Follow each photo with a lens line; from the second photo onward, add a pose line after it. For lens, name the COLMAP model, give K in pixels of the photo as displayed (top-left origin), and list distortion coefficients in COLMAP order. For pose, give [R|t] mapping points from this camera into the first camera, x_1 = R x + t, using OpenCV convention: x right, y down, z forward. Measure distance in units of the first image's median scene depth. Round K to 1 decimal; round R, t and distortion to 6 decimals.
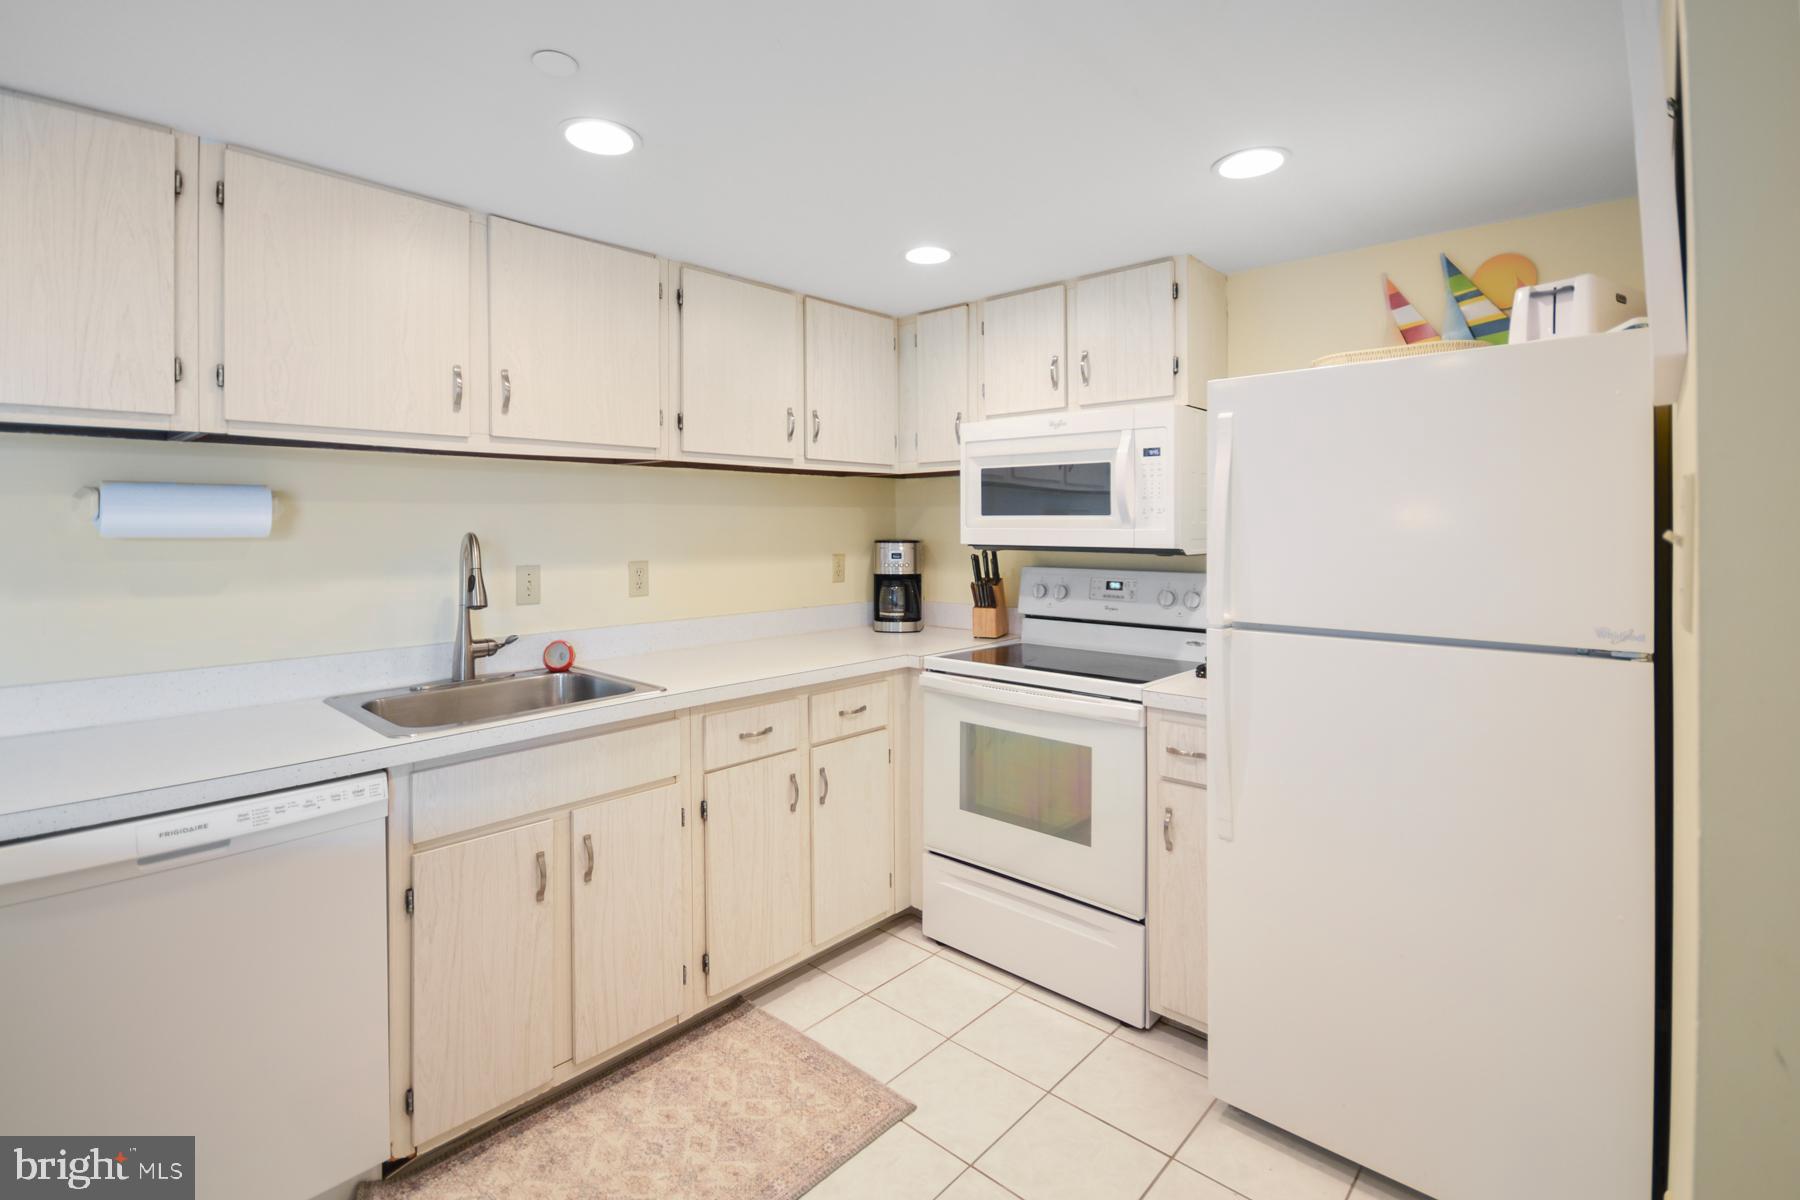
lens RADIAL K [[845.9, 0, 903.2], [0, 845.9, 527.8], [0, 0, 1]] dist [0.005631, 0.000014]
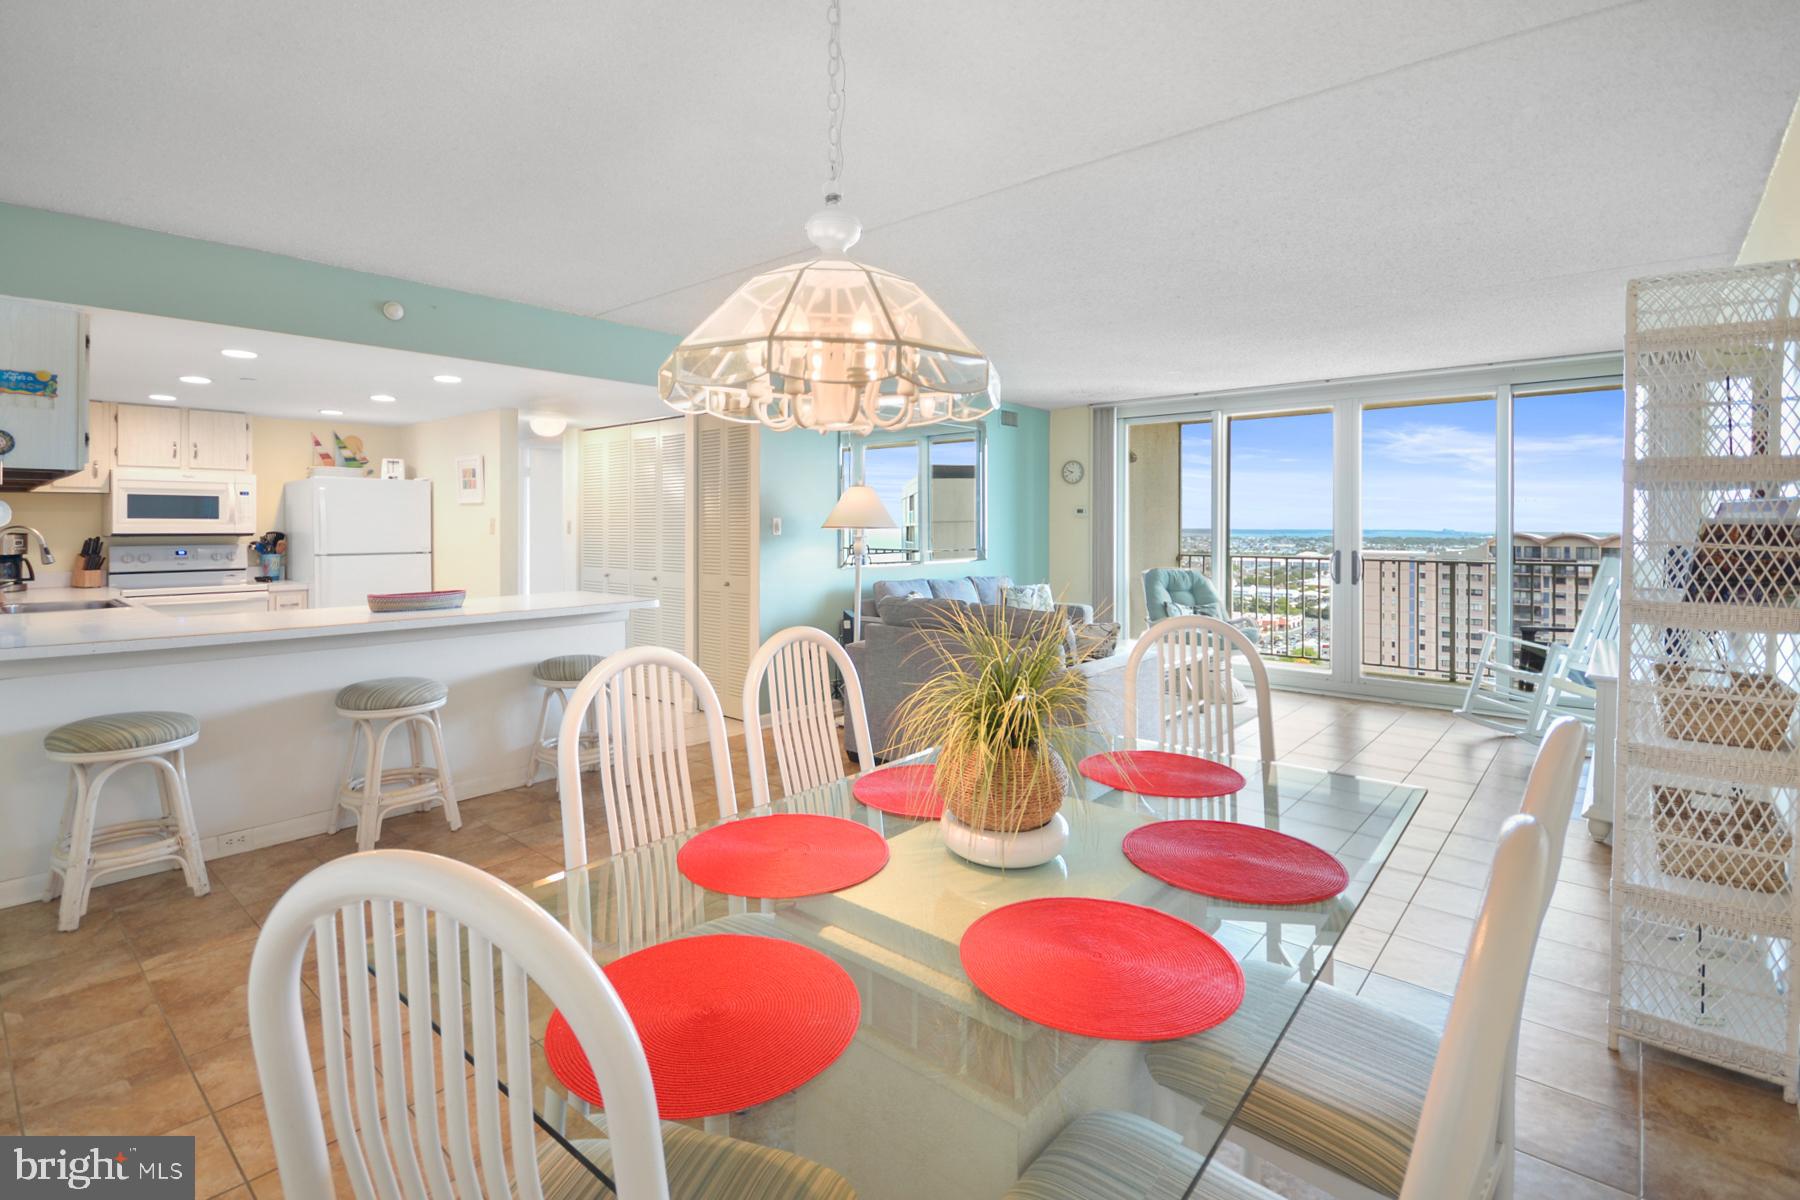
lens RADIAL K [[845.9, 0, 896.9], [0, 845.9, 608.3], [0, 0, 1]] dist [0.005631, 0.000014]
pose [[-0.015238, -0.096031, 0.995262, -2.118229], [0.001561, 0.995374, 0.096066, 0.006923], [-0.999883, 0.003018, -0.015017, -0.804806]]
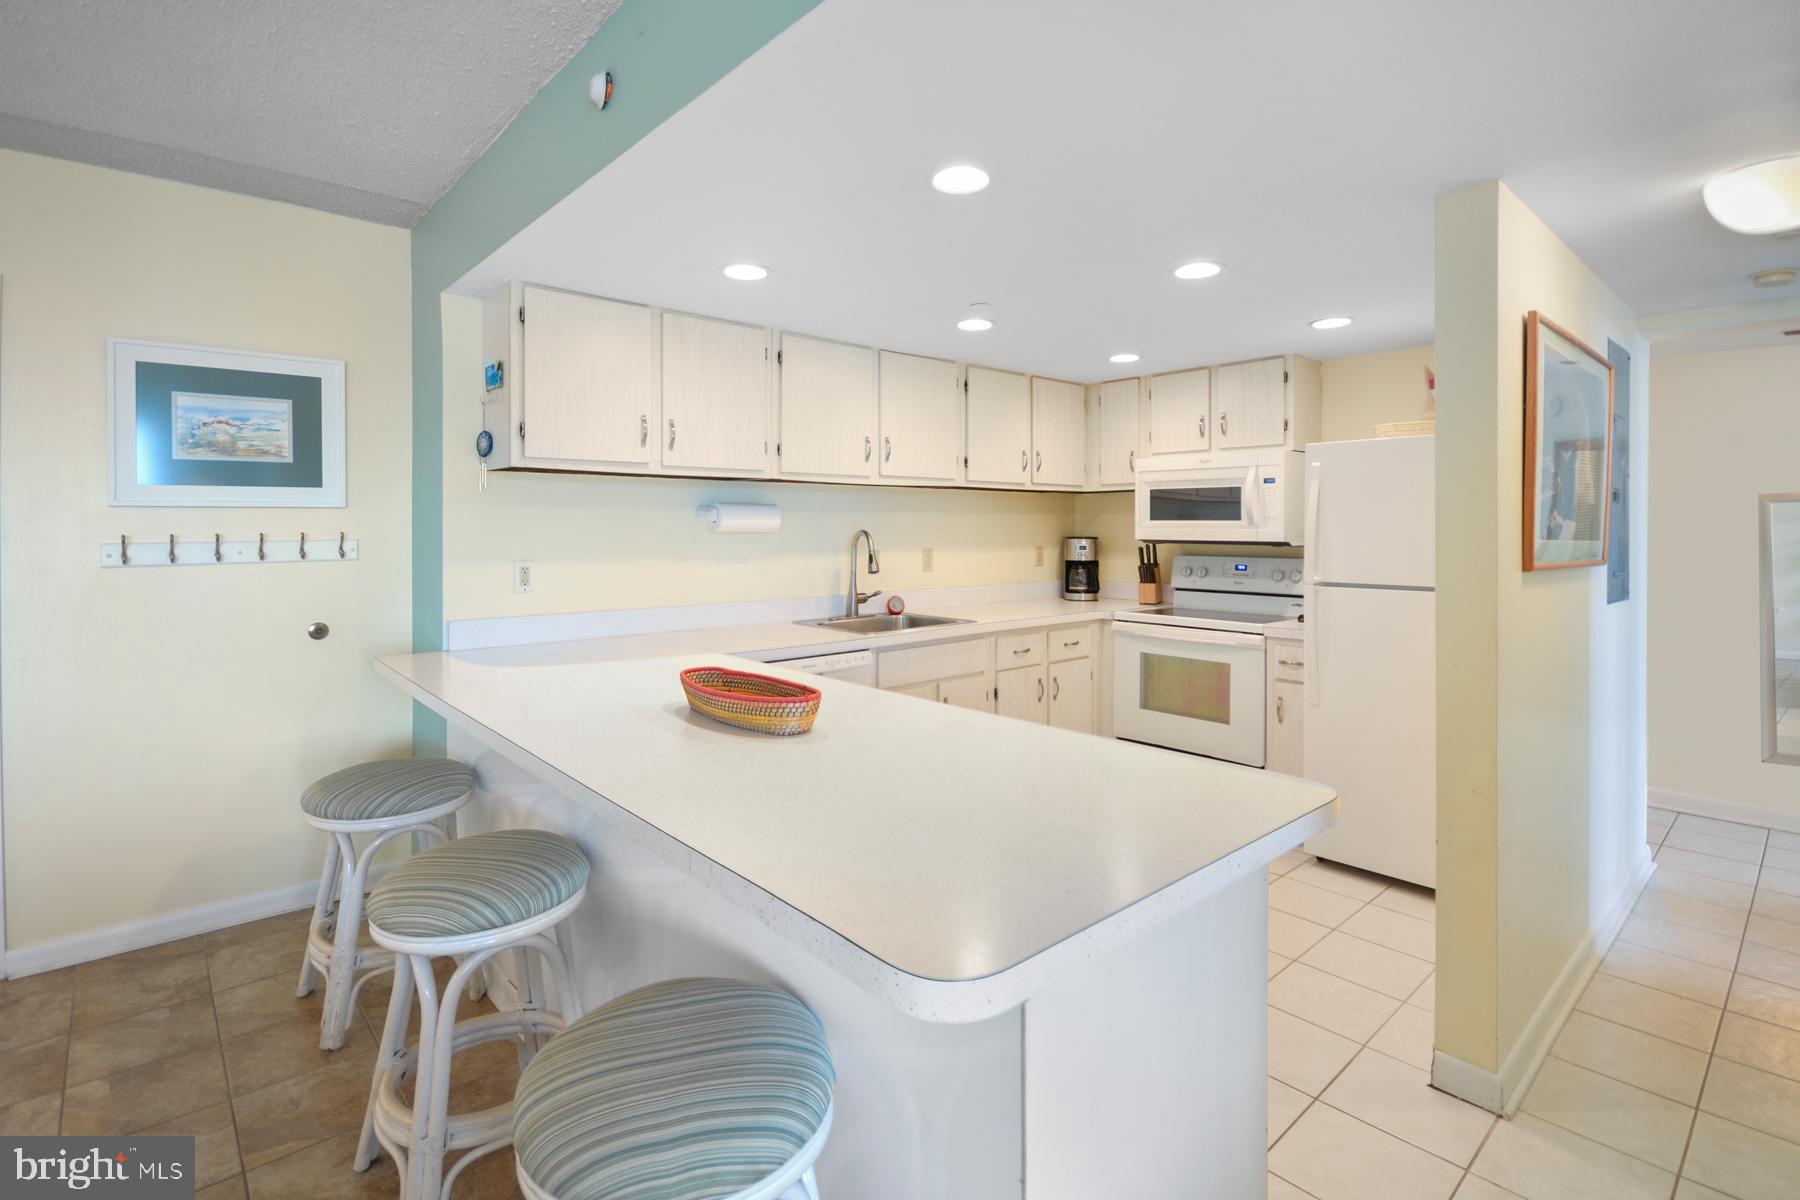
lens RADIAL K [[845.9, 0, 902.9], [0, 845.9, 534.9], [0, 0, 1]] dist [0.005631, 0.000014]
pose [[0.994525, 0.003777, -0.104429, -0.213038], [-0.003068, 0.999971, 0.006948, 0.002804], [0.104453, -0.006590, 0.994508, -0.620473]]
